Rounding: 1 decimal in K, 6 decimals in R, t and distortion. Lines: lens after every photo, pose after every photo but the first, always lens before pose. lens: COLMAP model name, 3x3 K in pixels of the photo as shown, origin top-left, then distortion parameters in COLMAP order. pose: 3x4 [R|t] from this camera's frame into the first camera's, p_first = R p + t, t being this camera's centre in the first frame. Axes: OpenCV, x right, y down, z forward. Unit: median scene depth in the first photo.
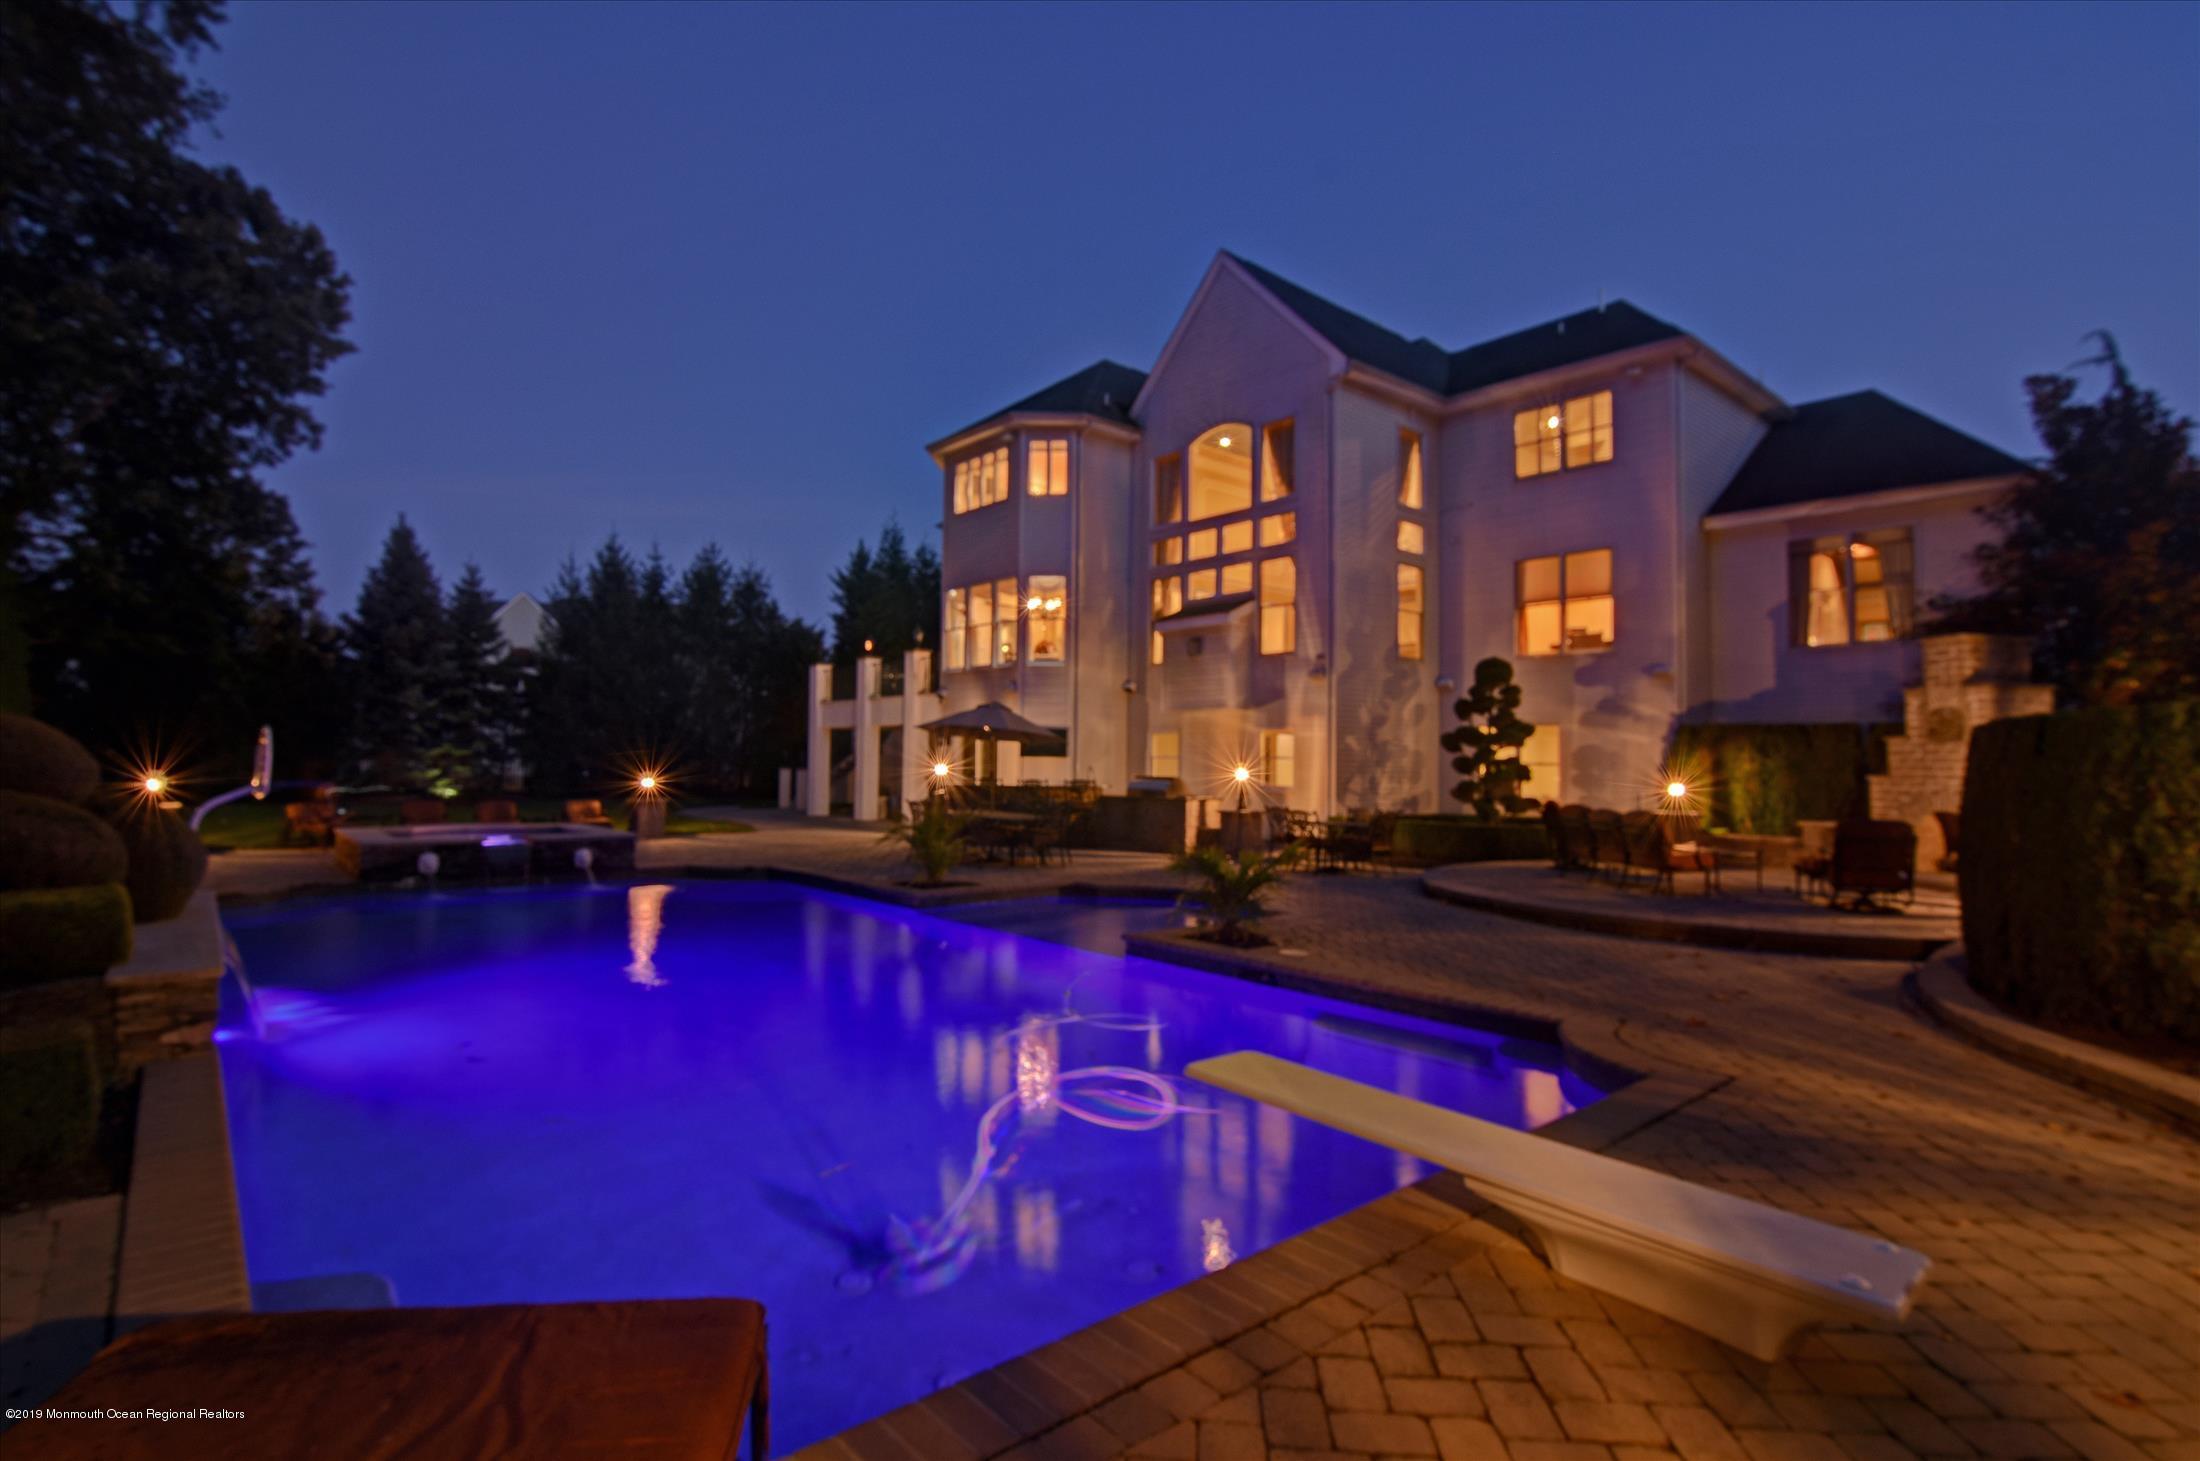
lens RADIAL K [[1041.3, 0, 1100.0], [0, 1041.3, 730.5], [0, 0, 1]] dist [-0.014695, -0.007152]
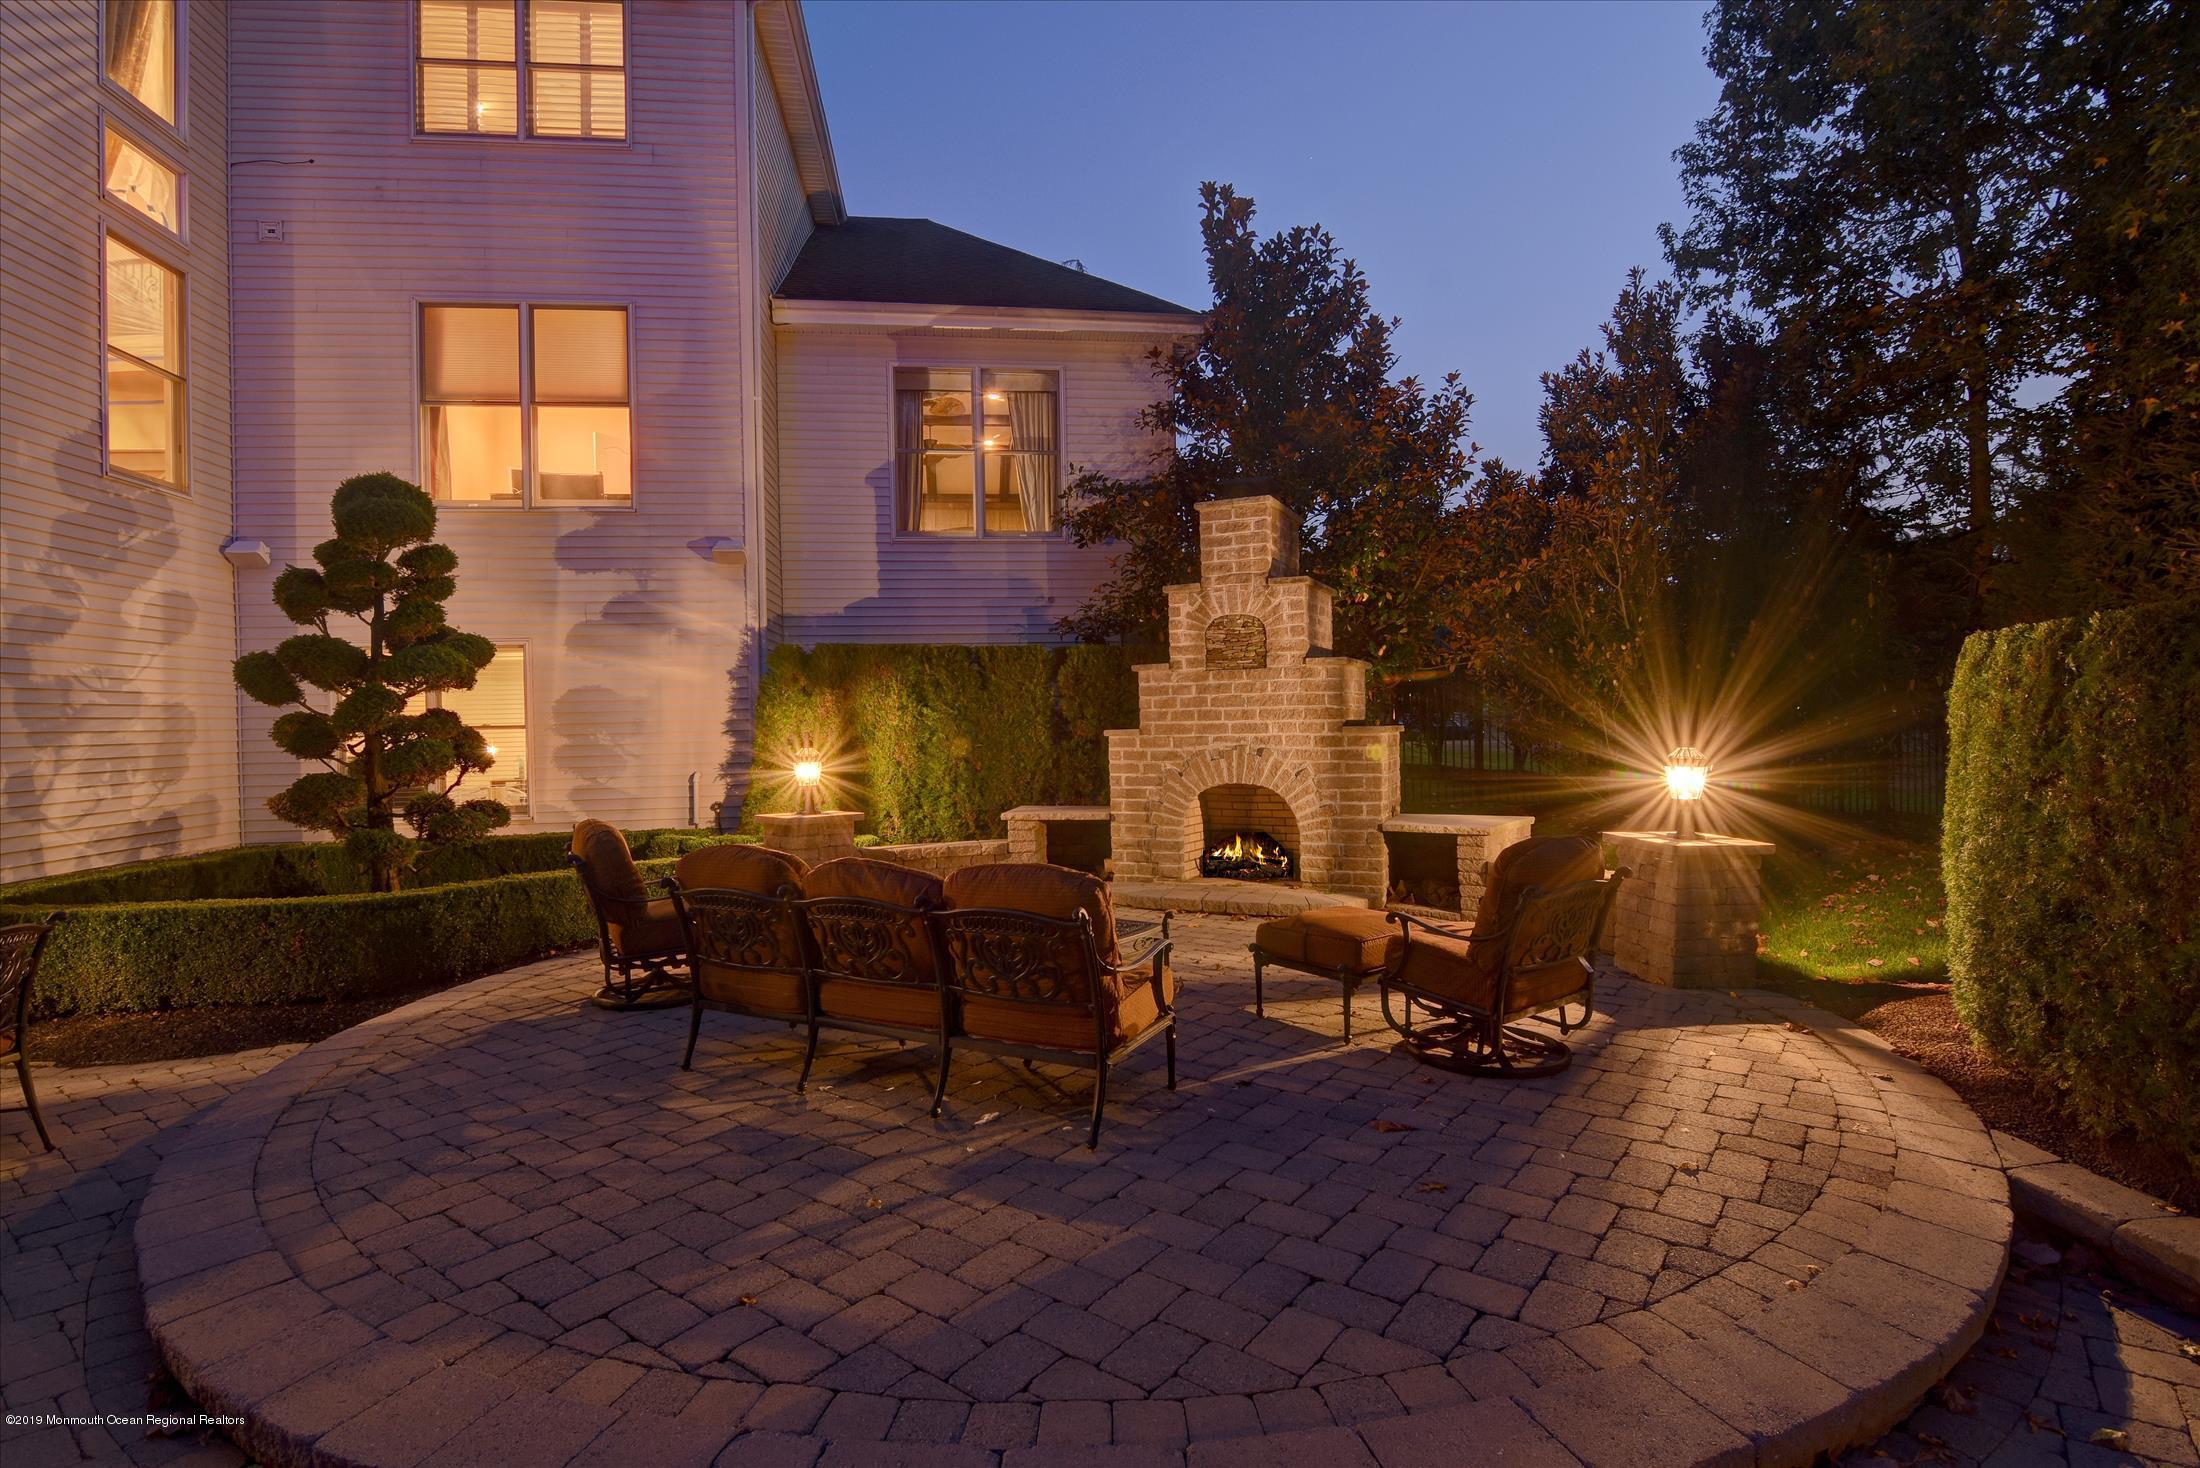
lens RADIAL K [[1041.3, 0, 1100.0], [0, 1041.3, 734.0], [0, 0, 1]] dist [-0.014695, -0.007152]
pose [[0.535041, -0.035432, 0.844083, 0.160953], [-0.000210, 0.999115, 0.042073, 0.014599], [-0.844826, -0.022688, 0.534560, 0.477966]]
